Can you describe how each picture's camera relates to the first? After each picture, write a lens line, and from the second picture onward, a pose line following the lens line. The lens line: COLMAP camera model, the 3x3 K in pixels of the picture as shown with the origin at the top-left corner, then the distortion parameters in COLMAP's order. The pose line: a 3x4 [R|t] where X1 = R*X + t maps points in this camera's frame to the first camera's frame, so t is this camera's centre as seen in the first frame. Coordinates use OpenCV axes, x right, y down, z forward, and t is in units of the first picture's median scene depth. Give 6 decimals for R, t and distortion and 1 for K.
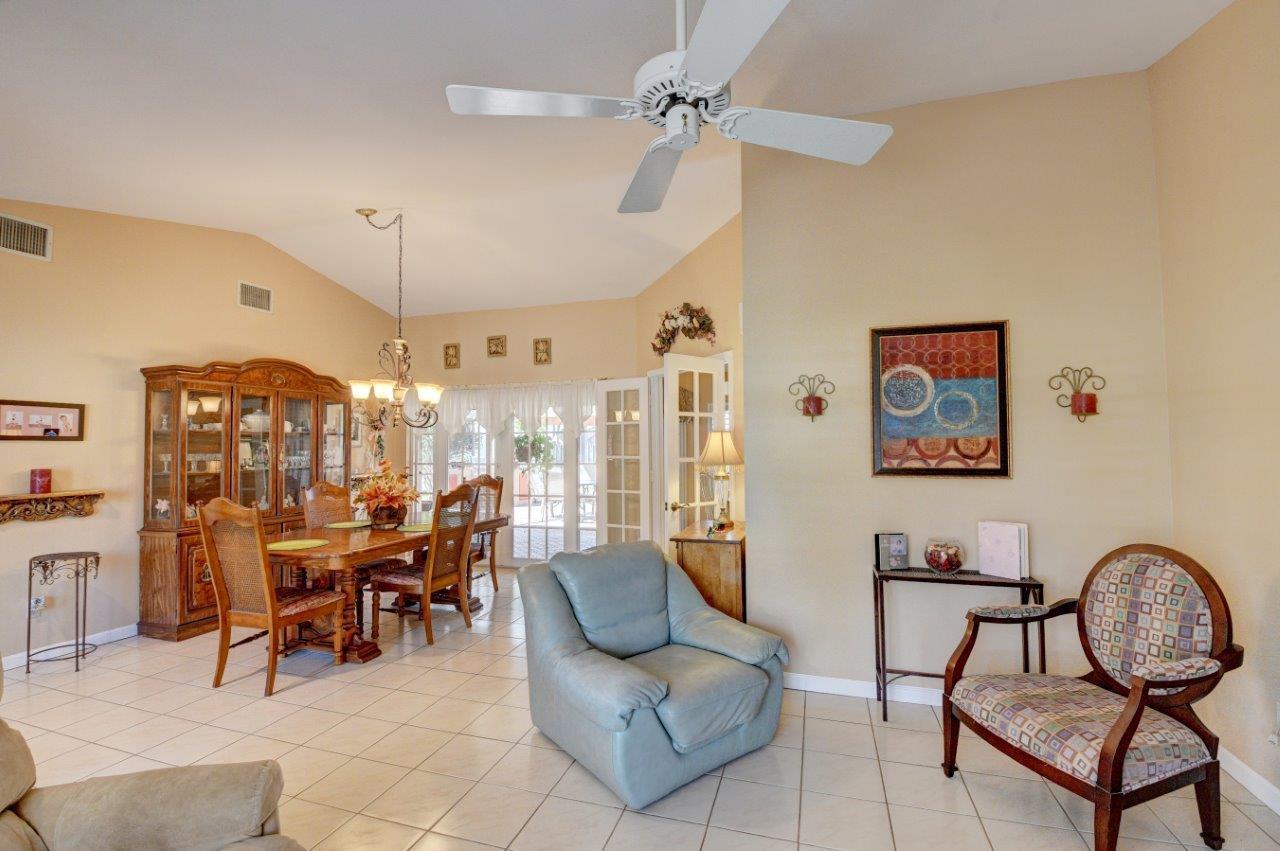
lens RADIAL K [[561.8, 0, 640.0], [0, 561.8, 425.5], [0, 0, 1]] dist [0.016350, -0.024606]
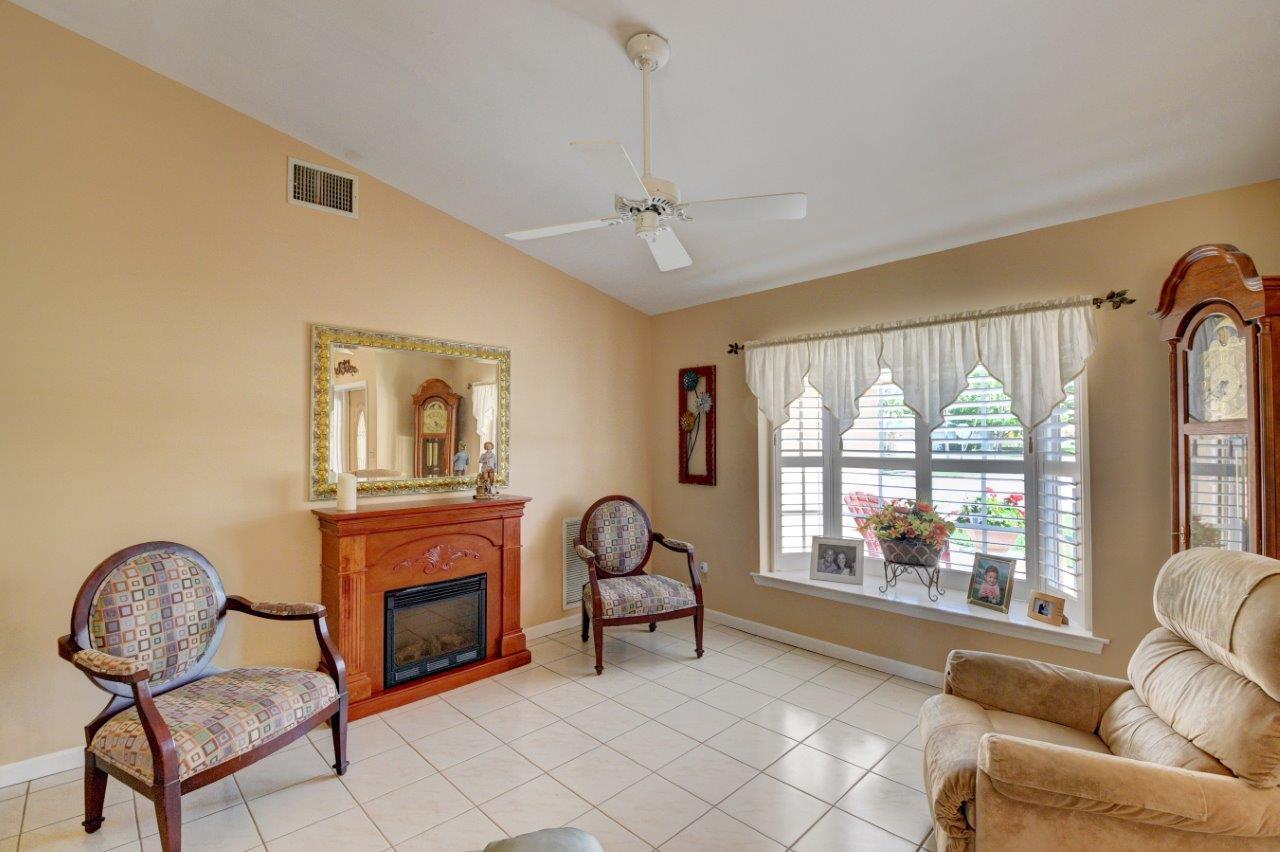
lens RADIAL K [[564.4, 0, 640.4], [0, 564.4, 427.6], [0, 0, 1]] dist [0.018762, -0.023223]
pose [[-0.881479, 0.020789, 0.471766, -0.211710], [-0.006458, 0.998406, -0.056063, 0.030551], [-0.472180, -0.052465, -0.879940, 0.835623]]
